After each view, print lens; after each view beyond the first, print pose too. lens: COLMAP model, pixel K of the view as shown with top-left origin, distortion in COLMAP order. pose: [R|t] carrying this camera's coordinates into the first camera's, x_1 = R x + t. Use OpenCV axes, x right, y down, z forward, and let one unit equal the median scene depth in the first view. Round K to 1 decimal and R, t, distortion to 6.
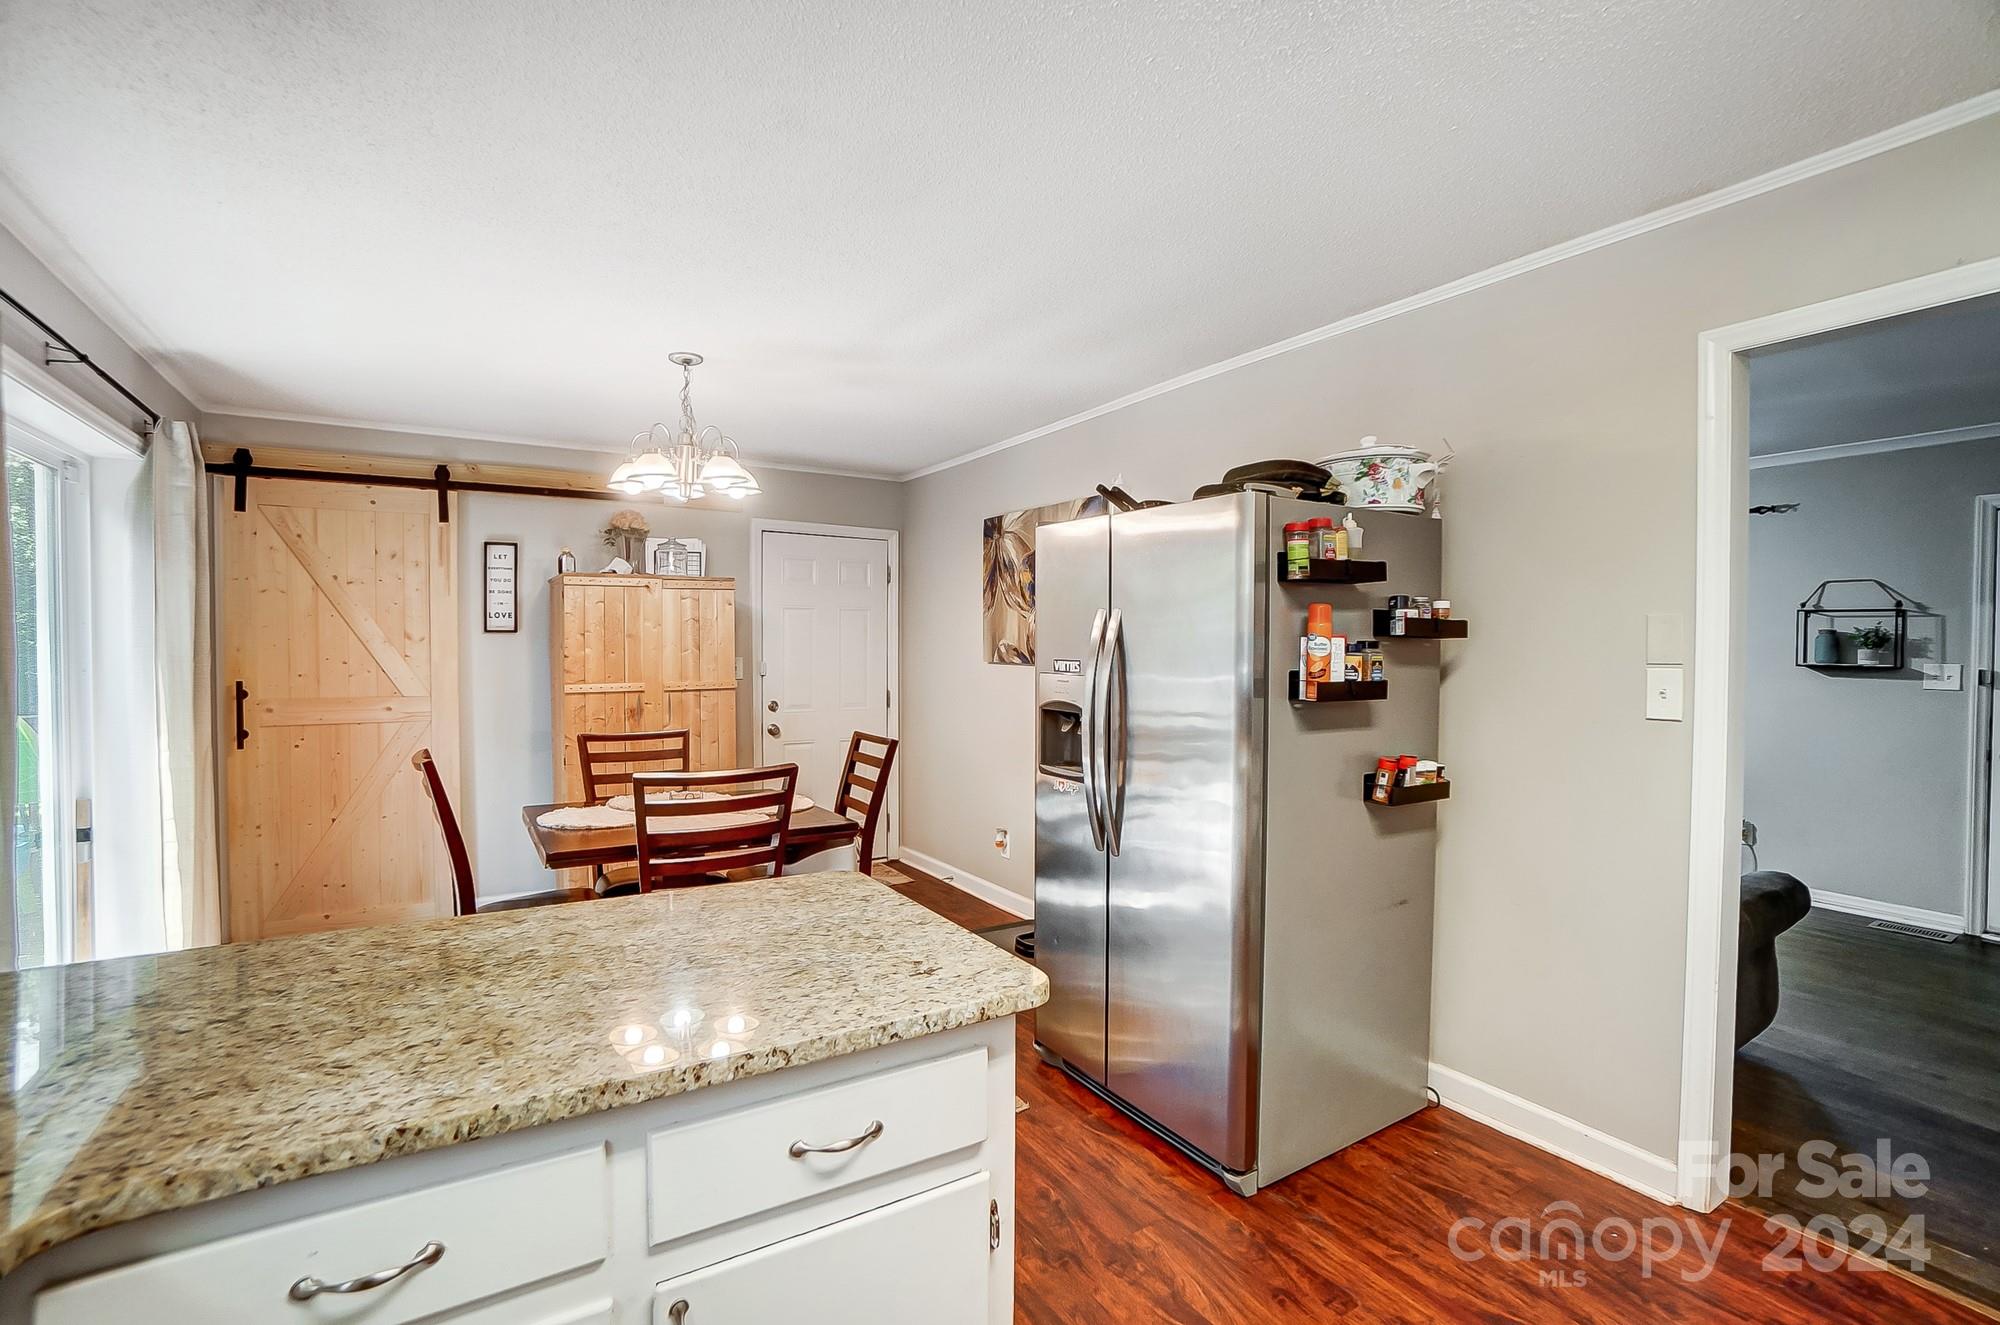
lens RADIAL K [[898.7, 0, 1000.0], [0, 898.7, 662.5], [0, 0, 1]] dist [-0.061547, 0.020378]
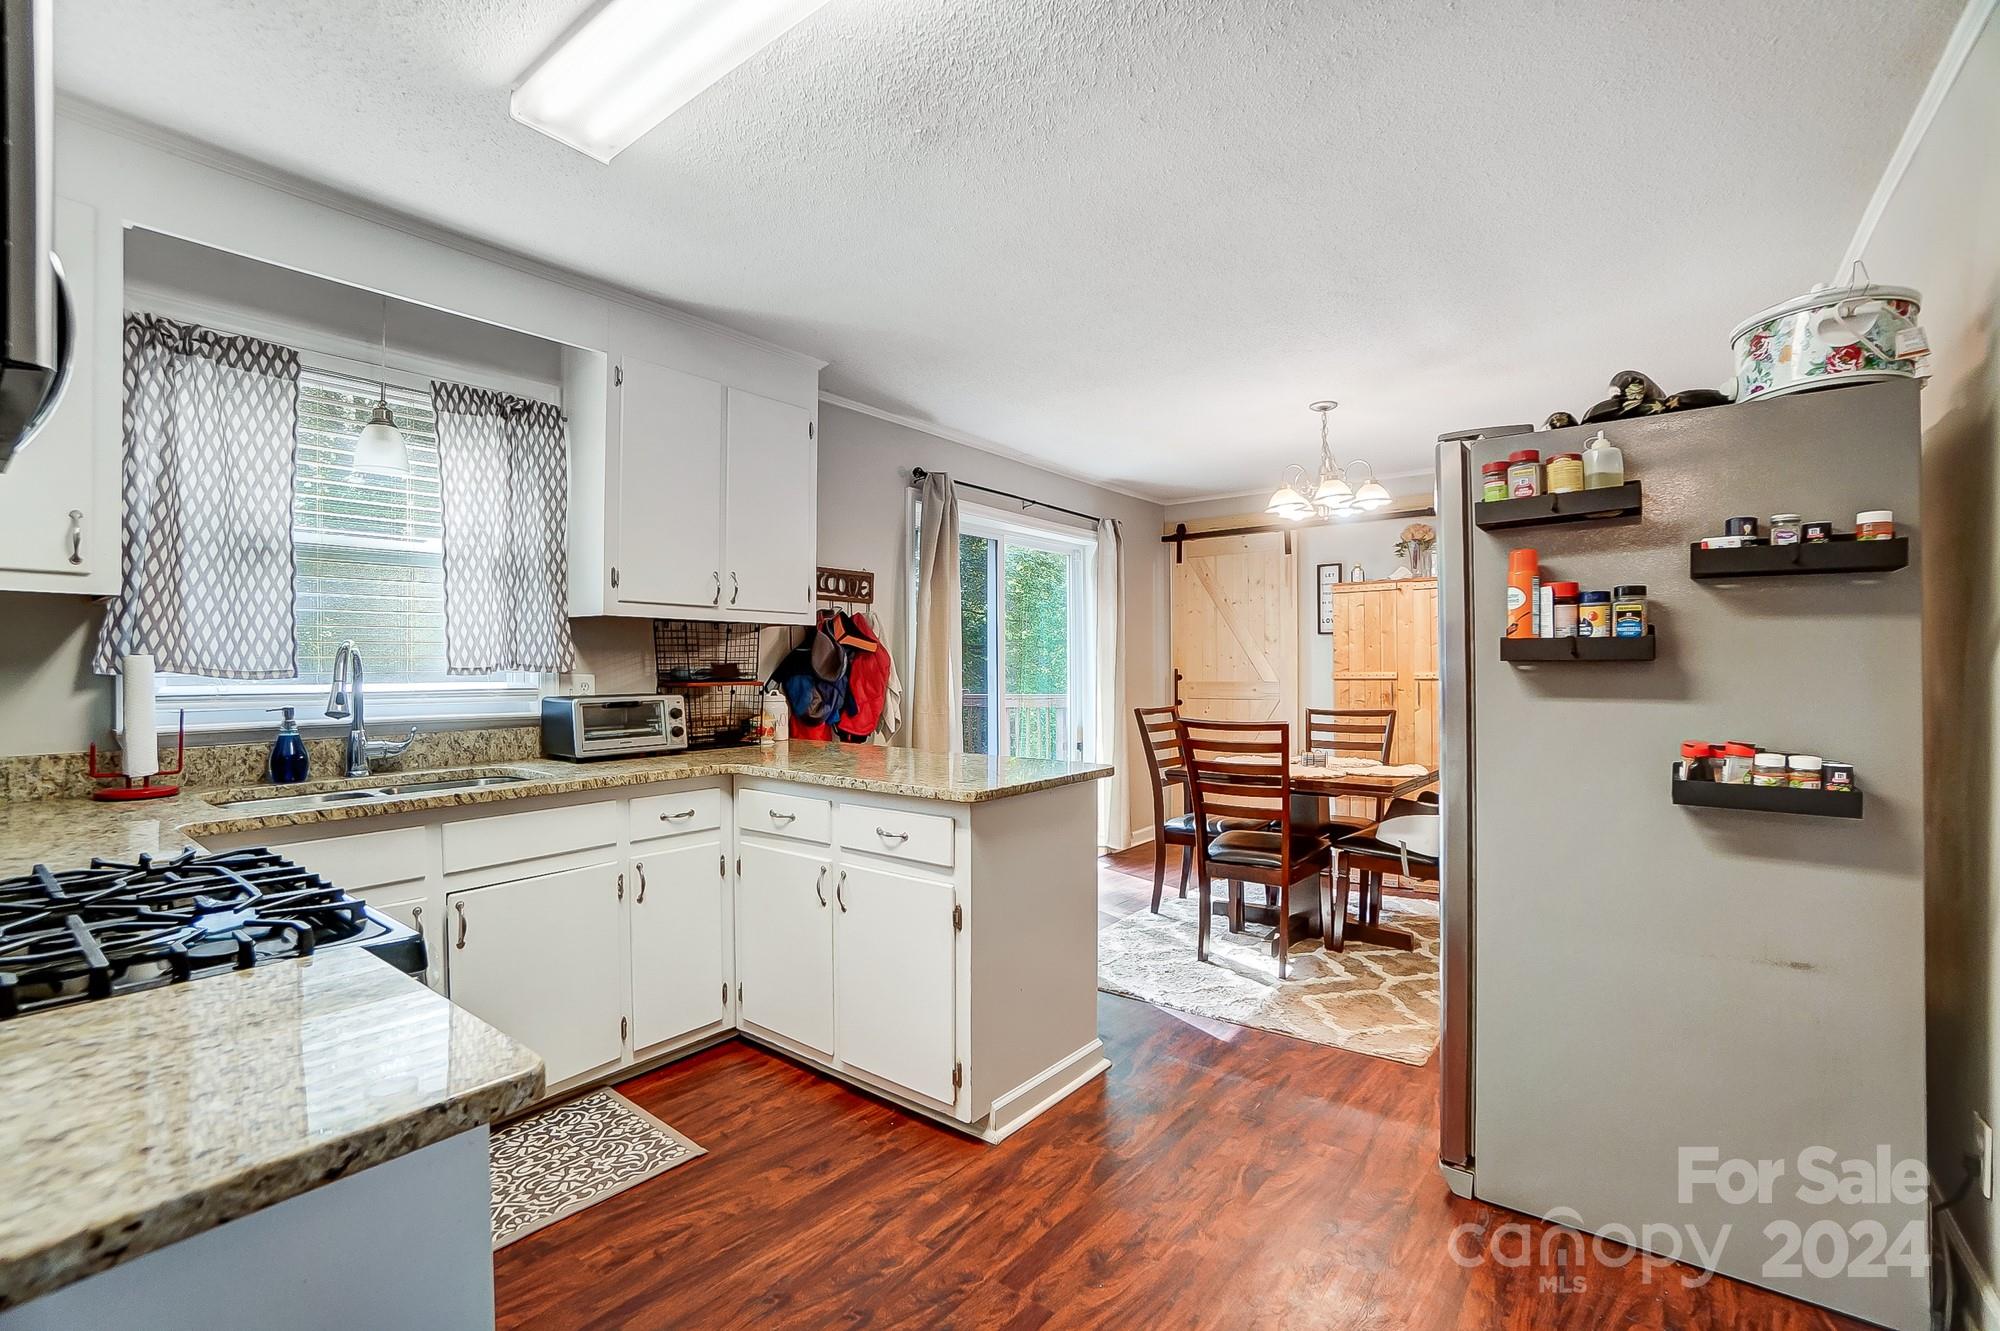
lens RADIAL K [[898.7, 0, 1000.0], [0, 898.7, 665.5], [0, 0, 1]] dist [-0.061547, 0.020378]
pose [[0.340398, -0.005834, -0.940263, 0.674867], [-0.010256, 0.999898, -0.009917, 0.040926], [0.940226, 0.013019, 0.340303, 0.153081]]
